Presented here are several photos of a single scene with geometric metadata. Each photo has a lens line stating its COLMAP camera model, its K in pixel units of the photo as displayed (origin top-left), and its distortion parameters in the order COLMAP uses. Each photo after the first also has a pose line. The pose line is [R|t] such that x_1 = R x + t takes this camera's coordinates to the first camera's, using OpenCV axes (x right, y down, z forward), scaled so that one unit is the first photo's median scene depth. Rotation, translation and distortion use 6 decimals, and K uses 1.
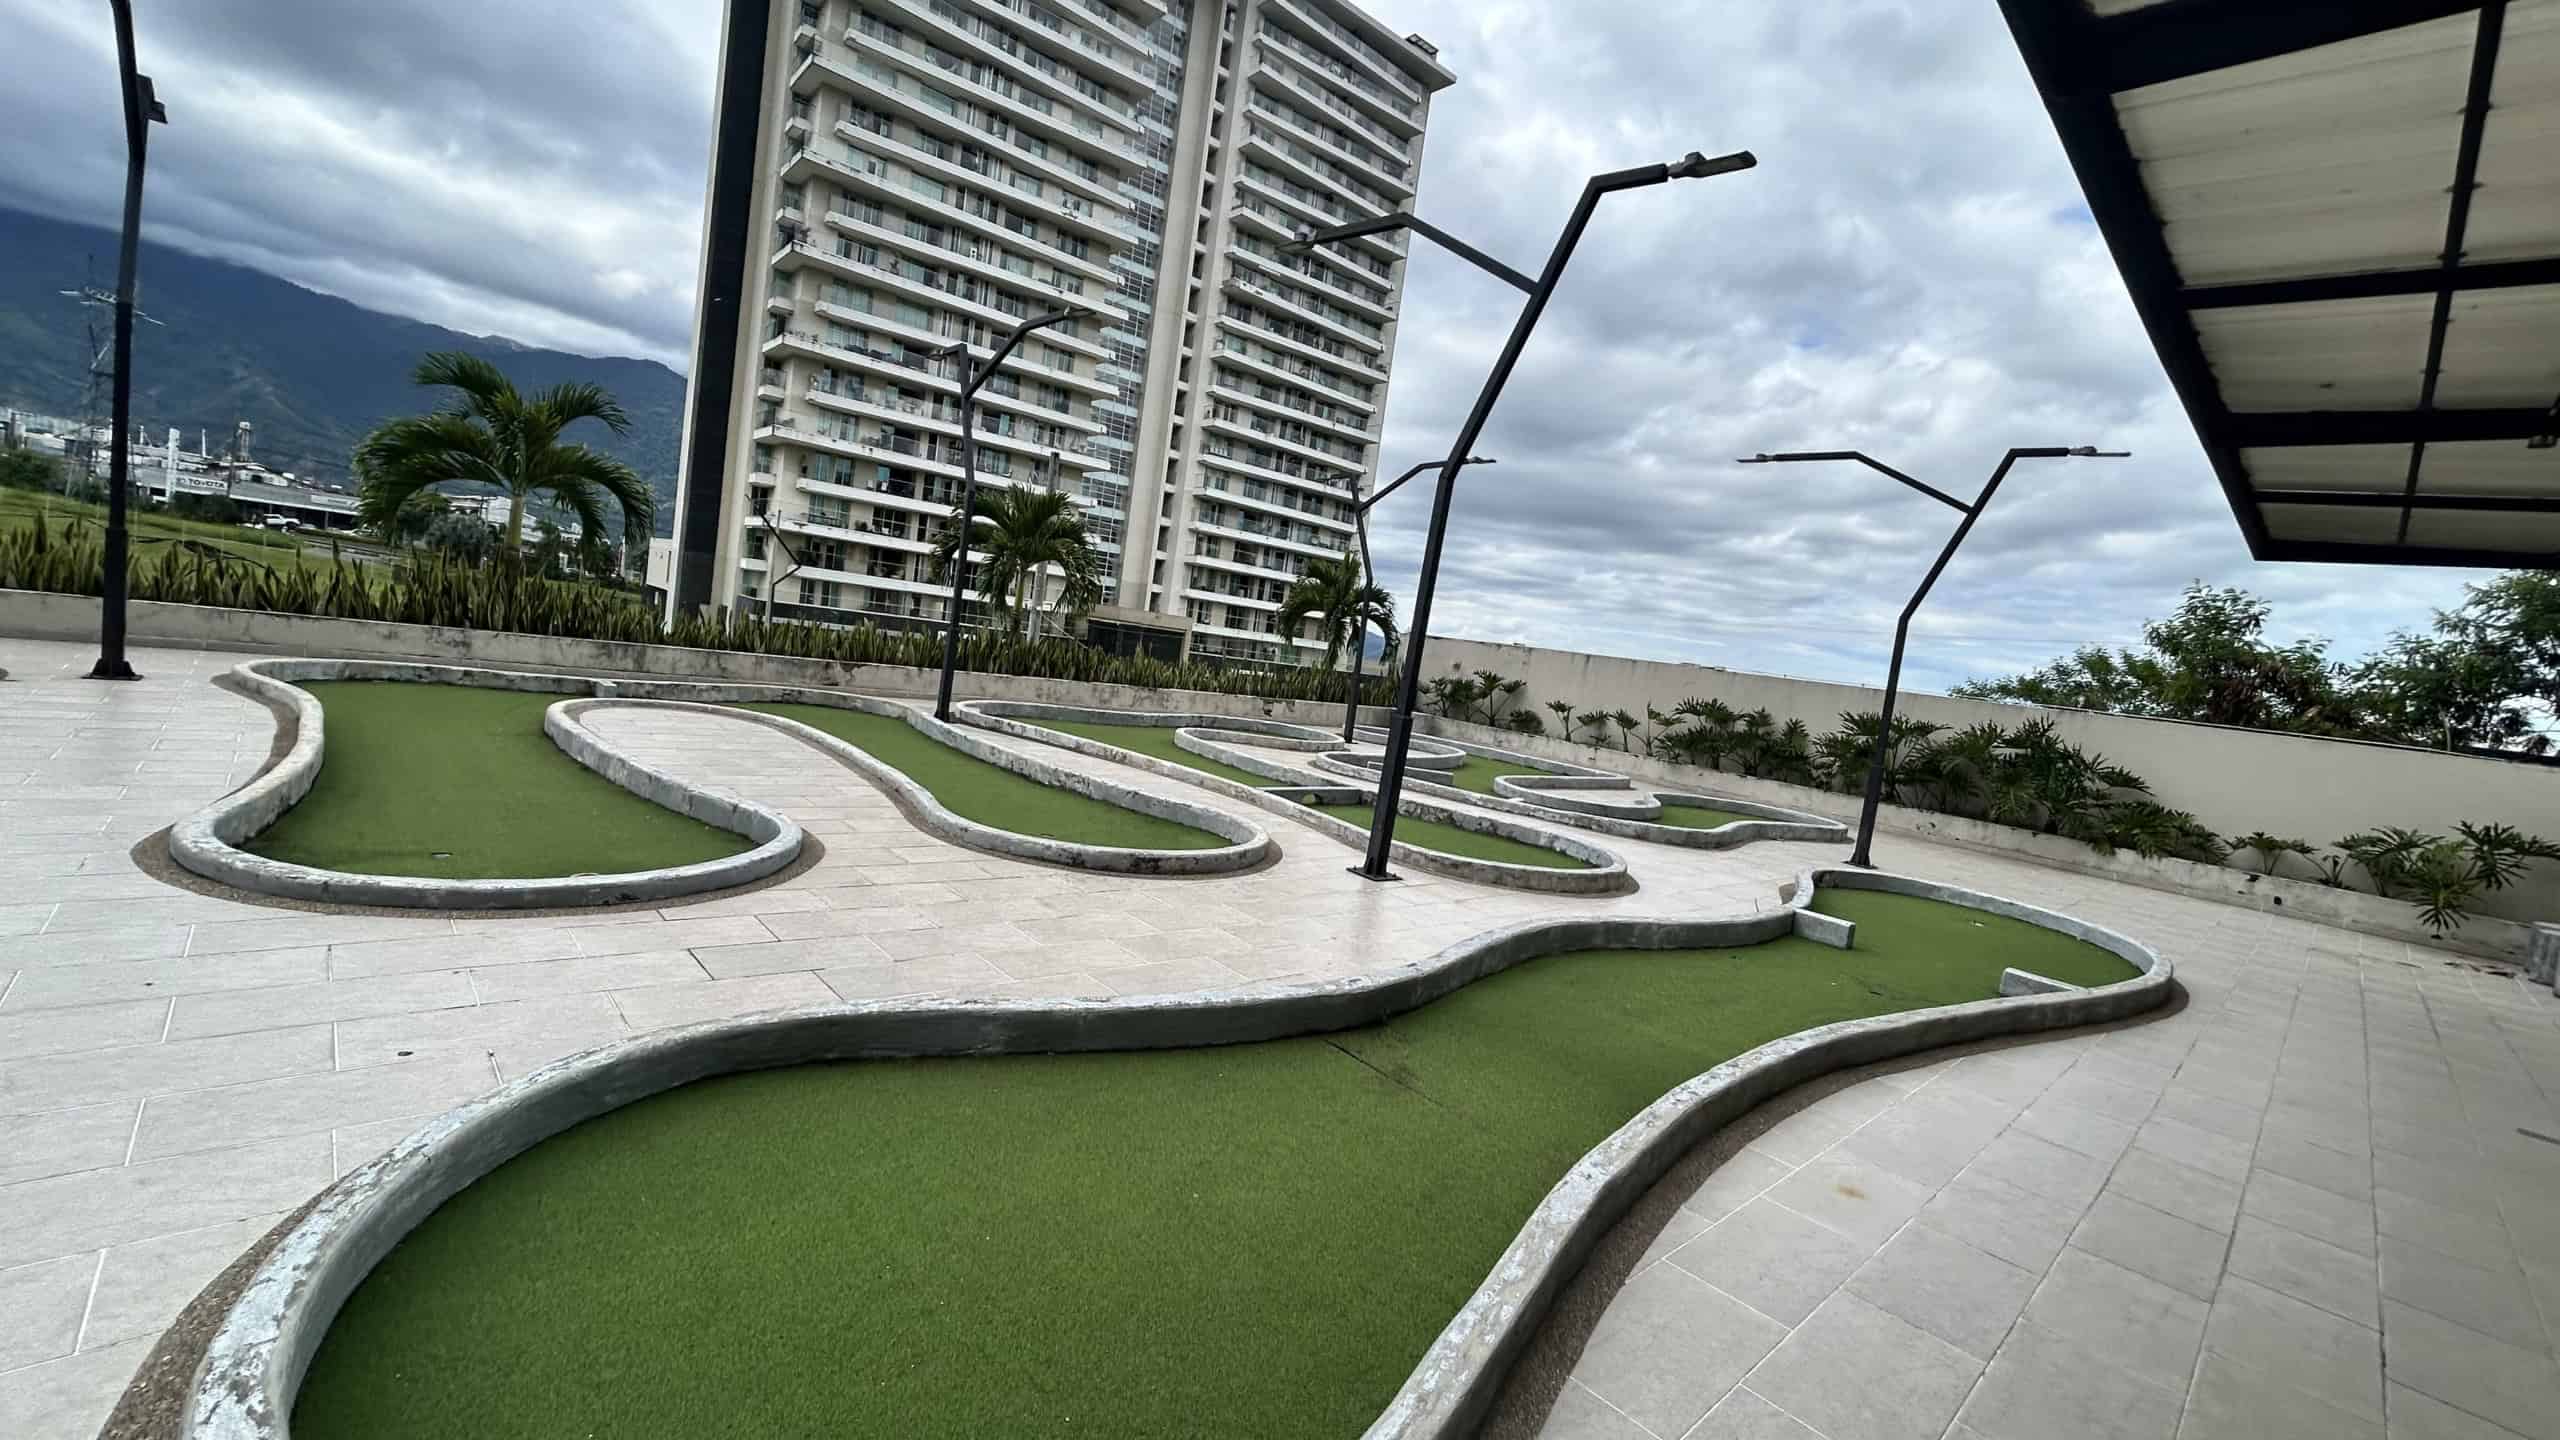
lens RADIAL K [[1042.0, 0, 1275.7], [0, 1042.0, 704.8], [0, 0, 1]] dist [0.027596, -0.019980]
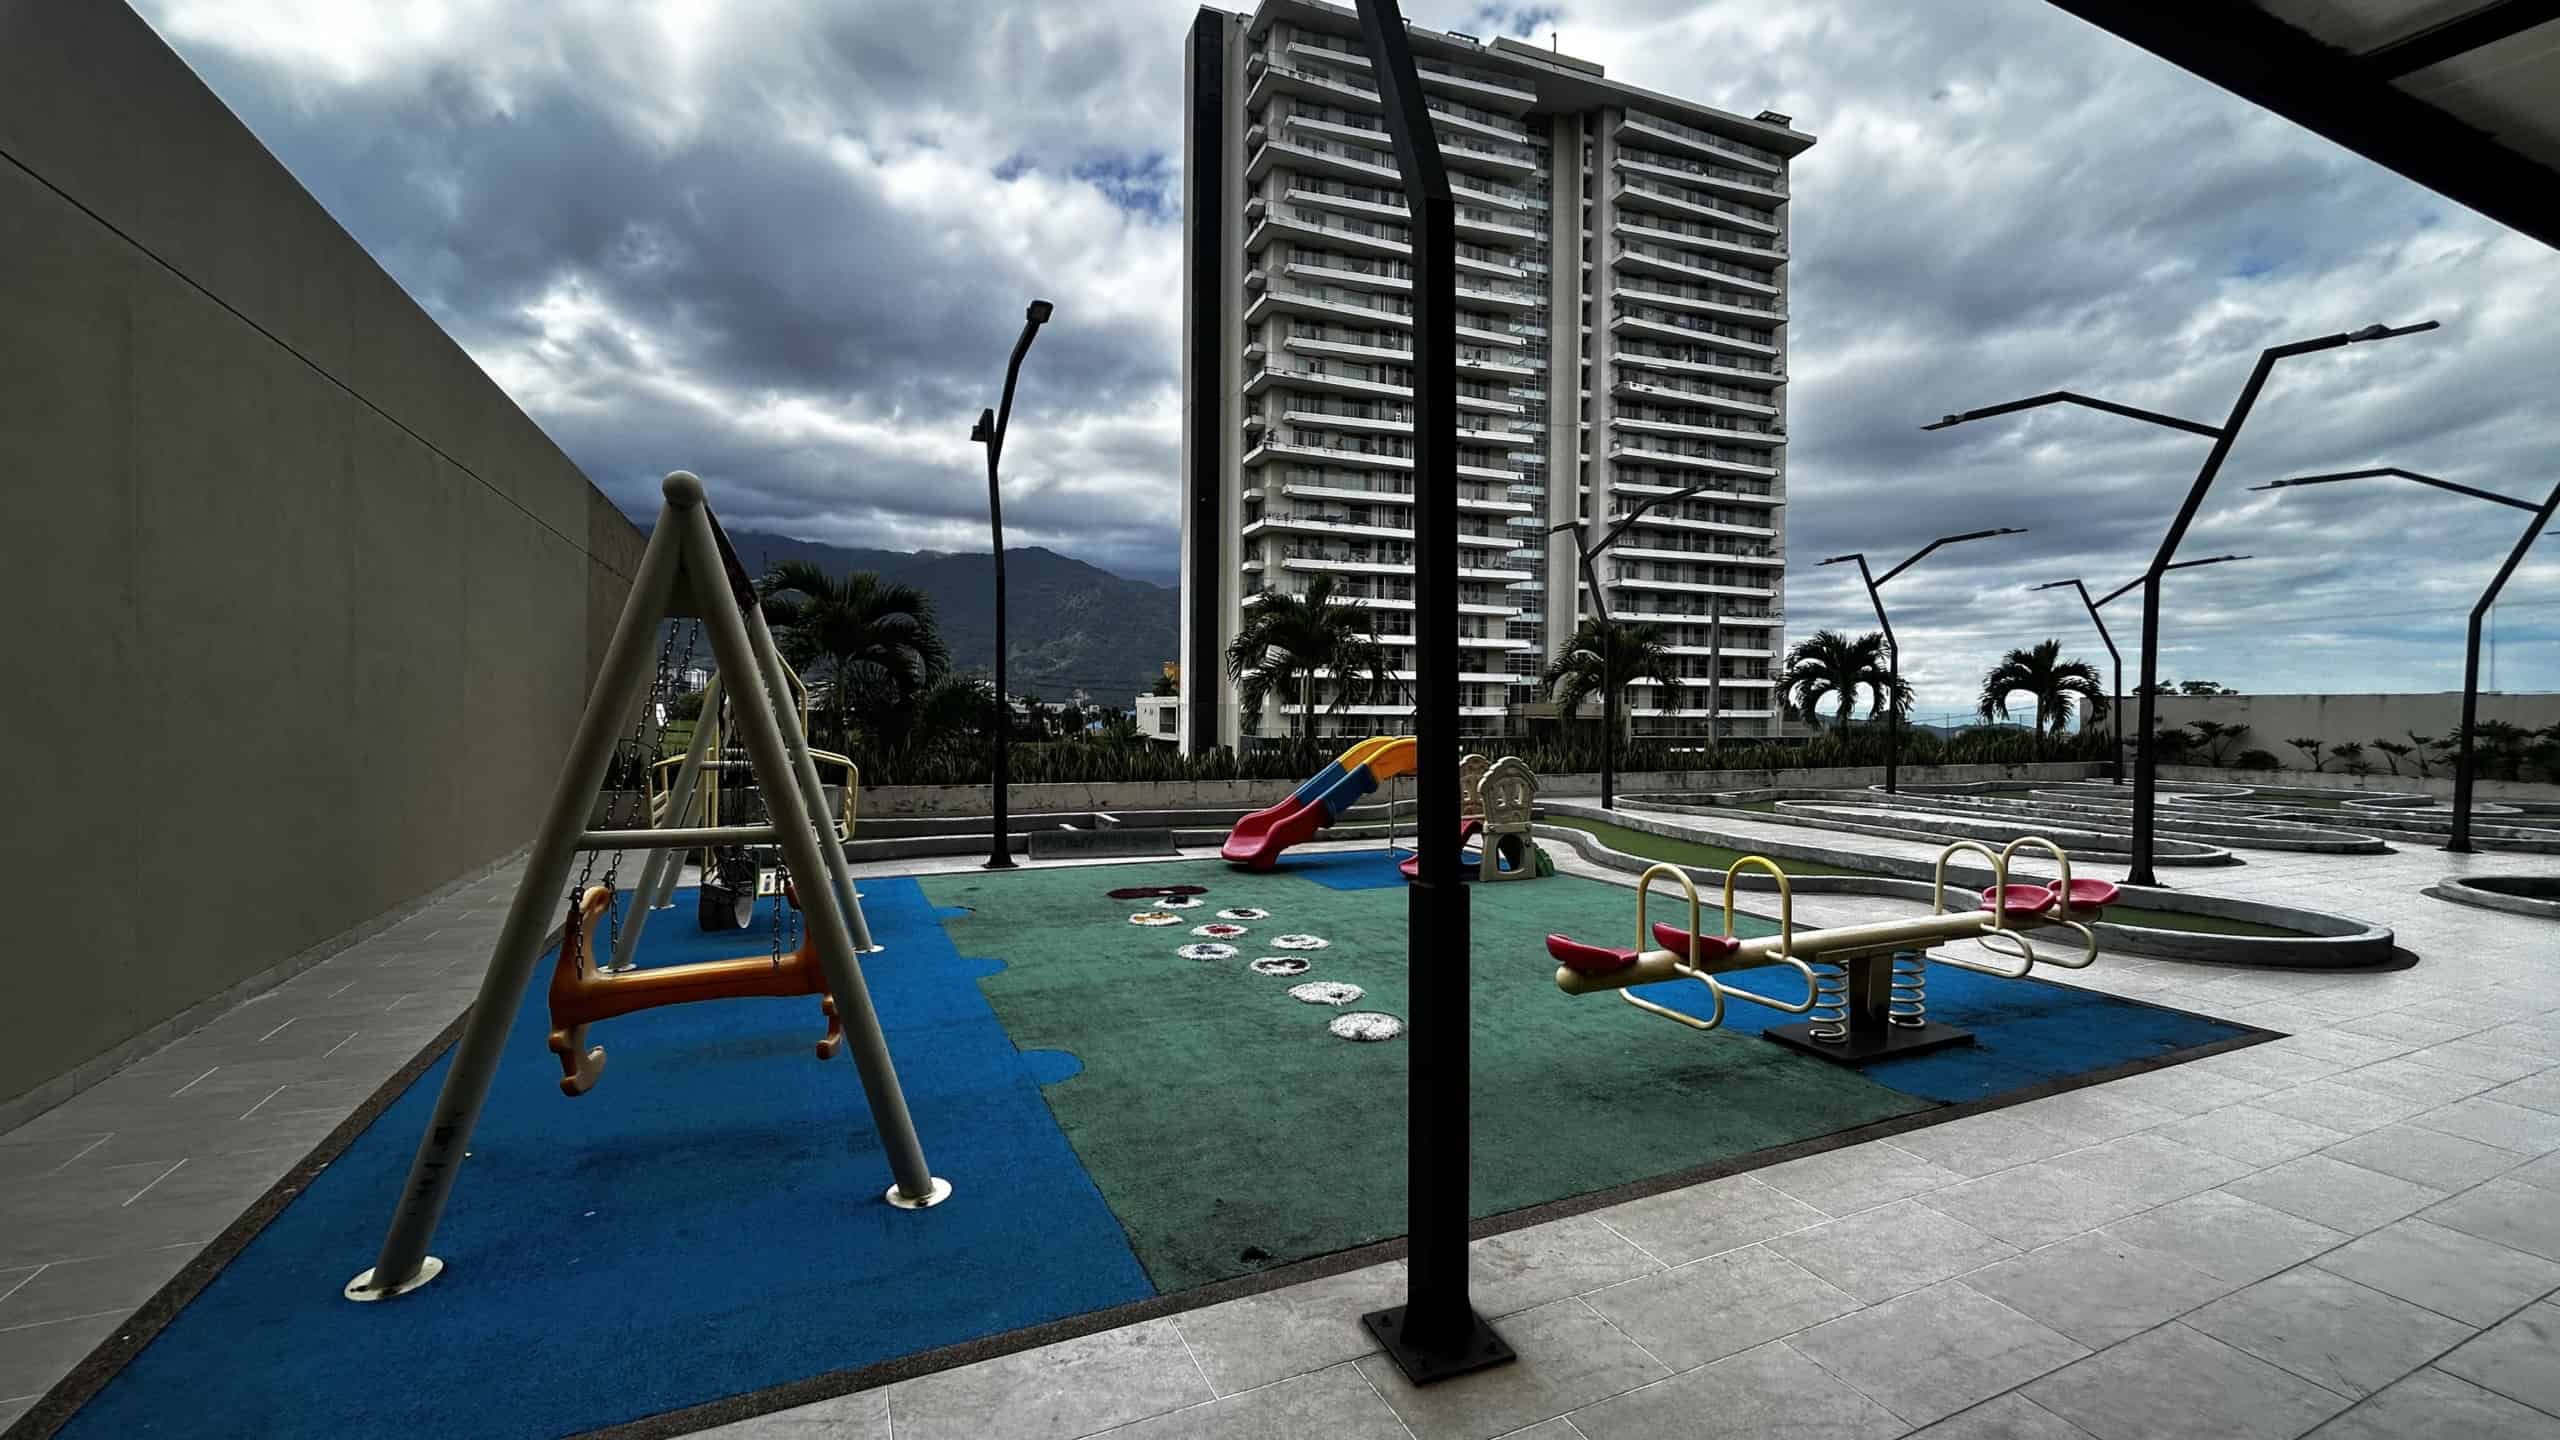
lens RADIAL K [[1050.1, 0, 1280.0], [0, 1050.1, 720.0], [0, 0, 1]] dist [0.000007, 0.012625]
pose [[0.944413, -0.129948, -0.301990, -0.090327], [0.106690, 0.989994, -0.092348, -0.007363], [0.310969, 0.054996, 0.948828, -0.098771]]
